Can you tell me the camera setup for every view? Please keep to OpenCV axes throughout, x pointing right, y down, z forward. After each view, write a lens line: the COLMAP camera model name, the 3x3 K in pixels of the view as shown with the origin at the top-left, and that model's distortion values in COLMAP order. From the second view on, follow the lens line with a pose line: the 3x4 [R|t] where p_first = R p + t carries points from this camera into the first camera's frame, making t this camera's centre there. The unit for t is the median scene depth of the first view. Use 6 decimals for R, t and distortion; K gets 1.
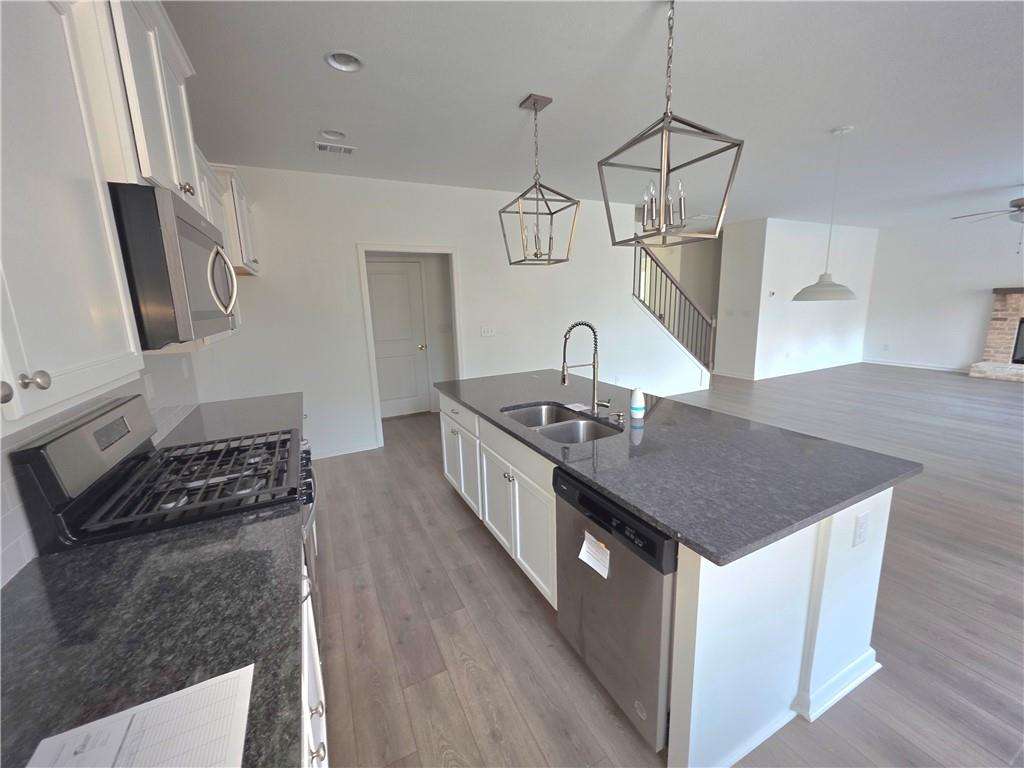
lens RADIAL K [[409.3, 0, 515.2], [0, 409.3, 381.3], [0, 0, 1]] dist [0.000337, 0.000184]
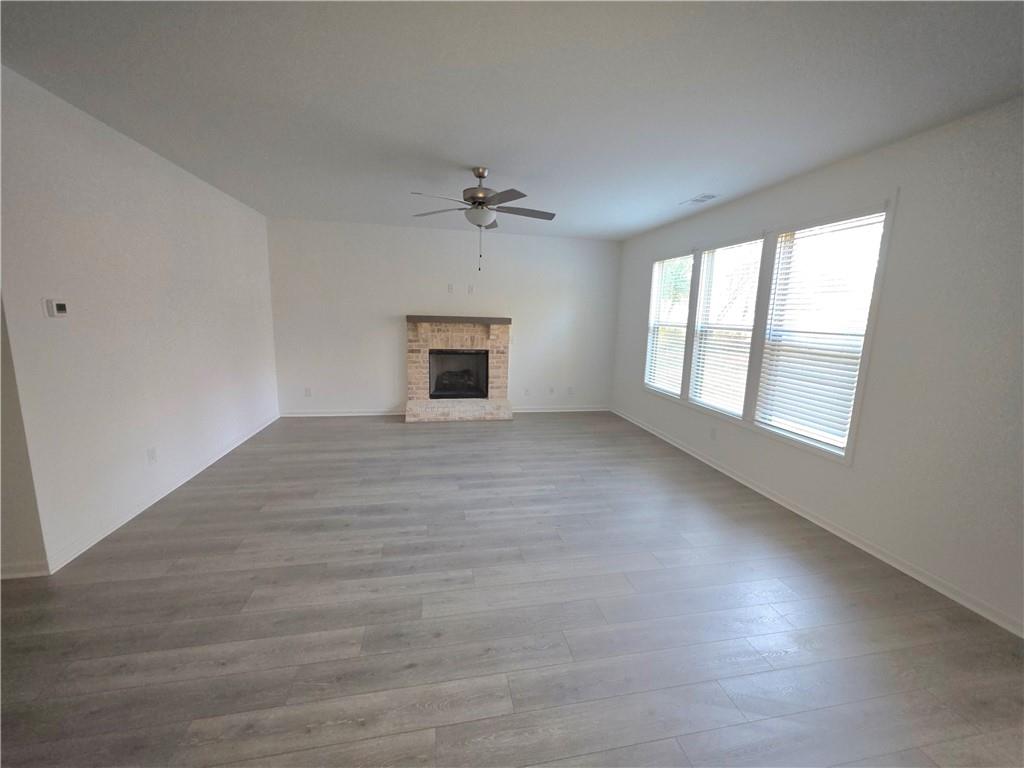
lens RADIAL K [[409.3, 0, 515.4], [0, 409.3, 381.0], [0, 0, 1]] dist [0.000337, 0.000184]
pose [[0.264405, -0.115587, 0.957460, 0.403913], [0.151052, 0.985502, 0.077259, -0.124024], [-0.952509, 0.124198, 0.278032, 0.564580]]
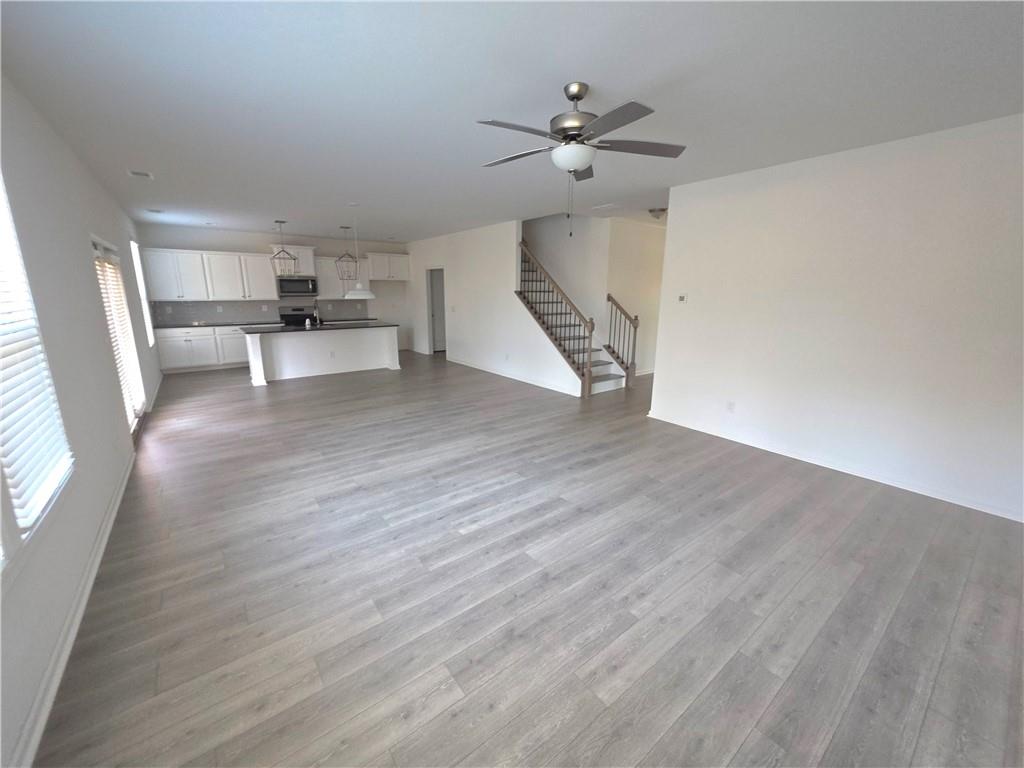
lens RADIAL K [[409.3, 0, 515.0], [0, 409.3, 381.5], [0, 0, 1]] dist [0.000337, 0.000184]
pose [[0.182772, 0.244758, -0.952202, 1.276999], [-0.197590, 0.957899, 0.208296, -0.171392], [0.963095, 0.150075, 0.223439, 0.622917]]
